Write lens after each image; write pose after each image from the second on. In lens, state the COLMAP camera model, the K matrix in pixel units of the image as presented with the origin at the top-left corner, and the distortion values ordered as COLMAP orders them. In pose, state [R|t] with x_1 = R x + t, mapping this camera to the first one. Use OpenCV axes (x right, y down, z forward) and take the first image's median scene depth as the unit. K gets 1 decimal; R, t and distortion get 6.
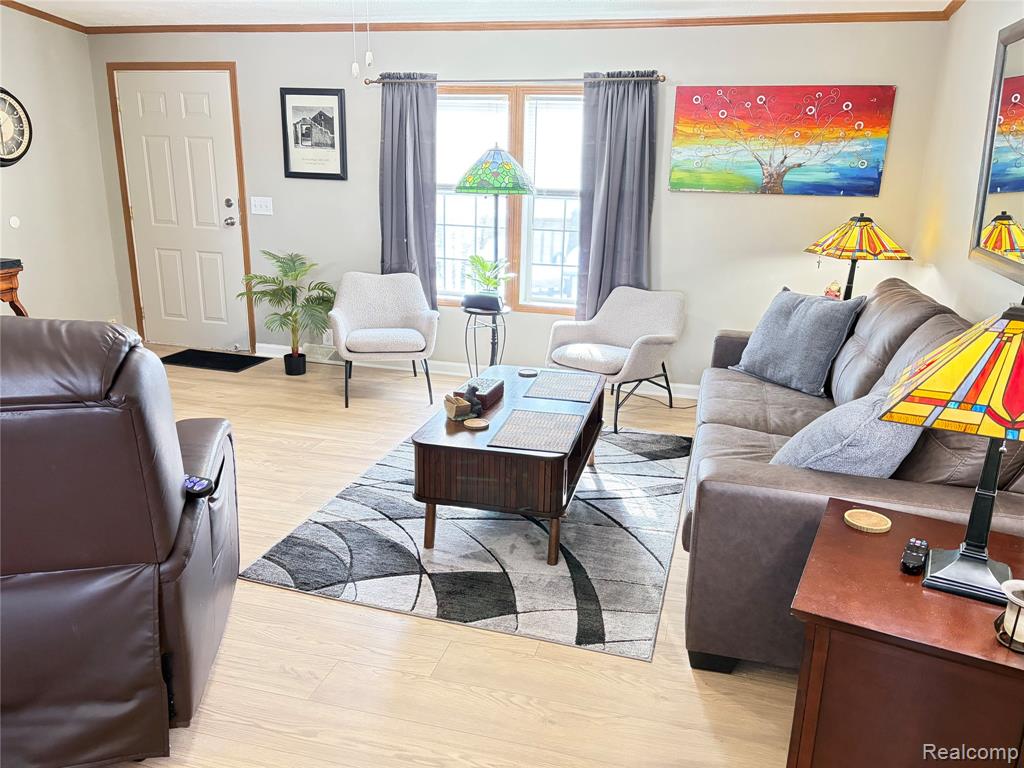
lens RADIAL K [[777.7, 0, 516.5], [0, 777.7, 384.2], [0, 0, 1]] dist [0.012455, -0.015611]
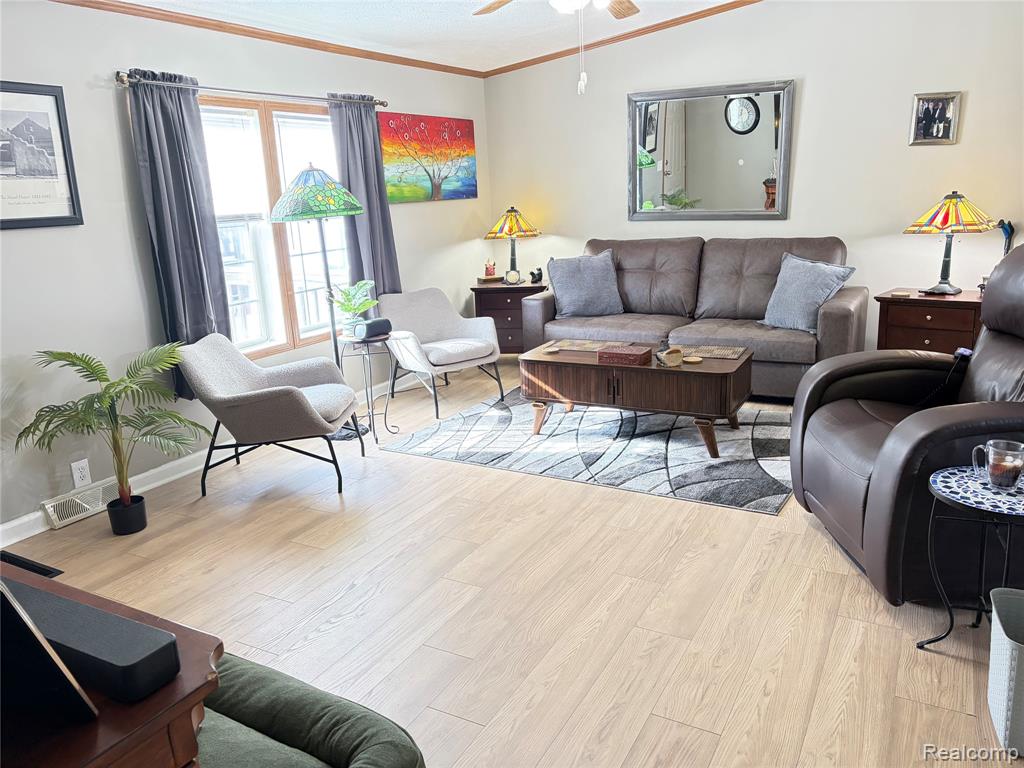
lens RADIAL K [[777.7, 0, 517.2], [0, 777.7, 382.3], [0, 0, 1]] dist [0.012455, -0.015611]
pose [[0.231247, -0.273297, 0.933720, -0.864588], [0.311895, 0.929904, 0.194935, -0.168287], [-0.921546, 0.246144, 0.300278, 0.550085]]
